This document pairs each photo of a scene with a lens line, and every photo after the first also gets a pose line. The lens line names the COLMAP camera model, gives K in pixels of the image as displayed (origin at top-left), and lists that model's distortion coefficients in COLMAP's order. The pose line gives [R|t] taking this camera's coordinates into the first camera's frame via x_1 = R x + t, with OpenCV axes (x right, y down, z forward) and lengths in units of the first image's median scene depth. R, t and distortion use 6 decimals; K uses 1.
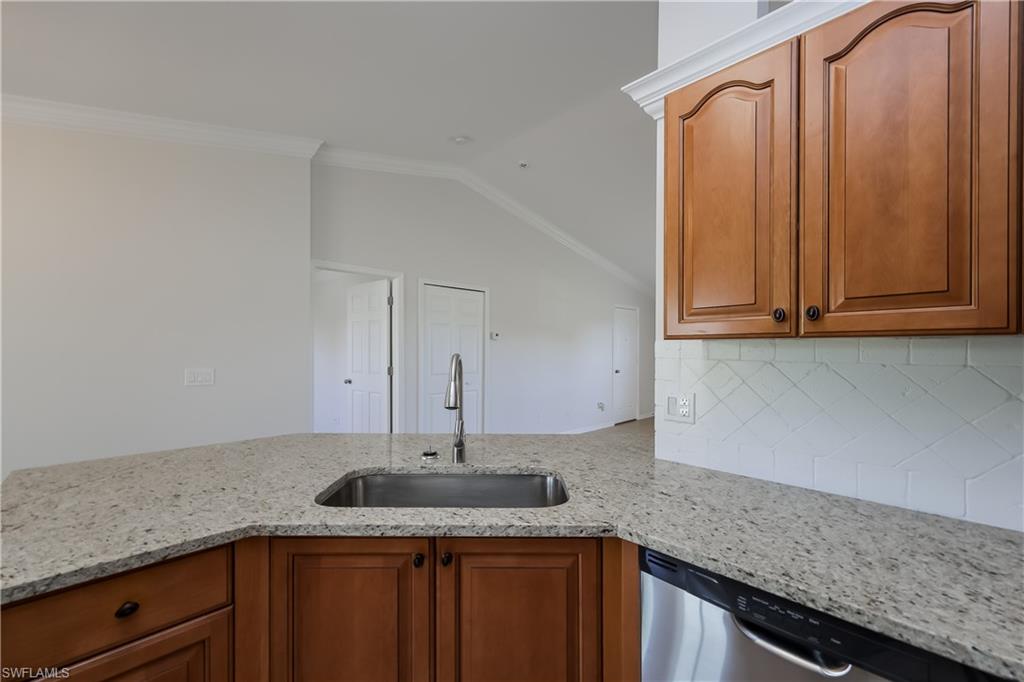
lens RADIAL K [[412.1, 0, 511.6], [0, 412.1, 347.1], [0, 0, 1]] dist [0.002779, 0.000732]
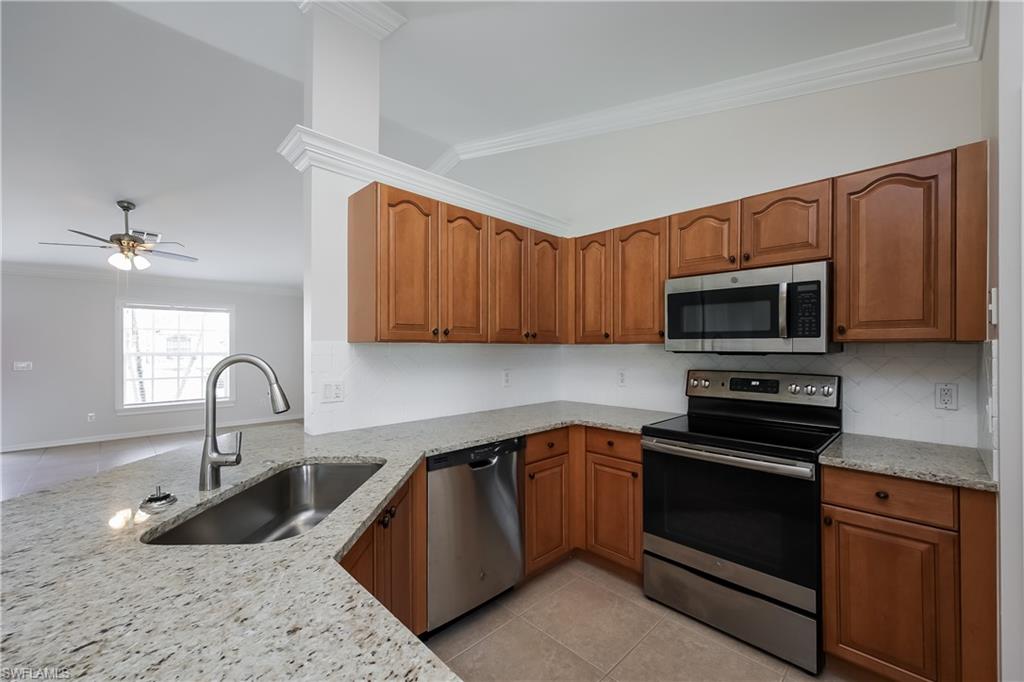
lens RADIAL K [[412.1, 0, 511.6], [0, 412.1, 347.1], [0, 0, 1]] dist [0.002779, 0.000732]
pose [[0.000097, 0.001715, 0.999999, -0.939954], [-0.002156, 0.999996, -0.001715, 0.001688], [-0.999998, -0.002156, 0.000101, 0.409670]]
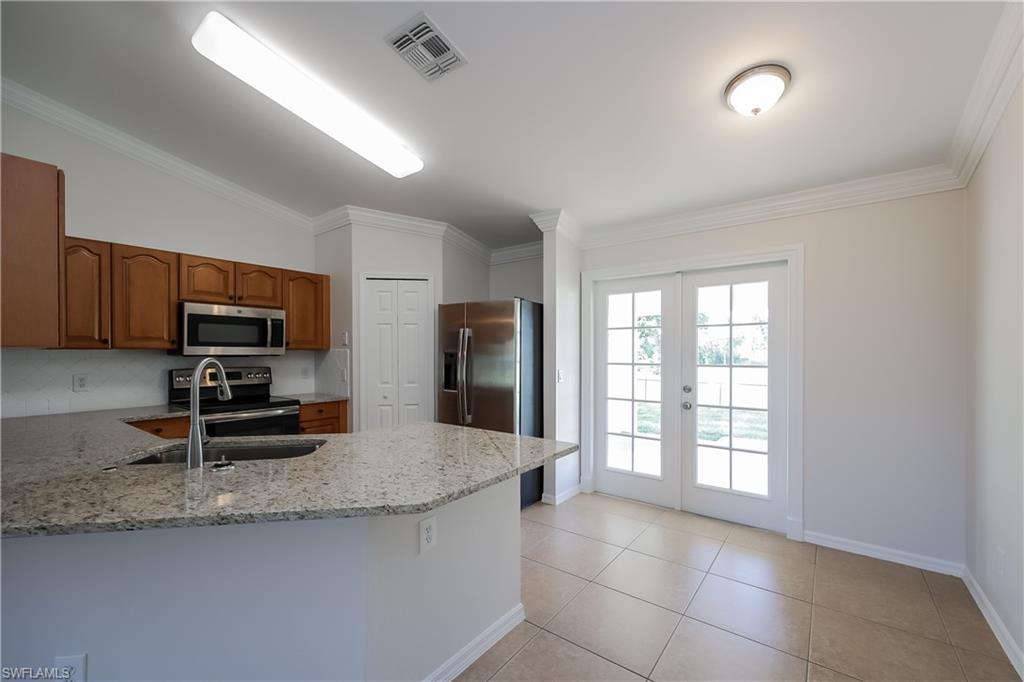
lens RADIAL K [[412.1, 0, 511.6], [0, 412.1, 347.1], [0, 0, 1]] dist [0.002779, 0.000732]
pose [[-0.990241, 0.000328, -0.139366, -0.744649], [0.002329, 0.999897, -0.014197, 0.006240], [0.139347, -0.014383, -0.990139, 2.103587]]
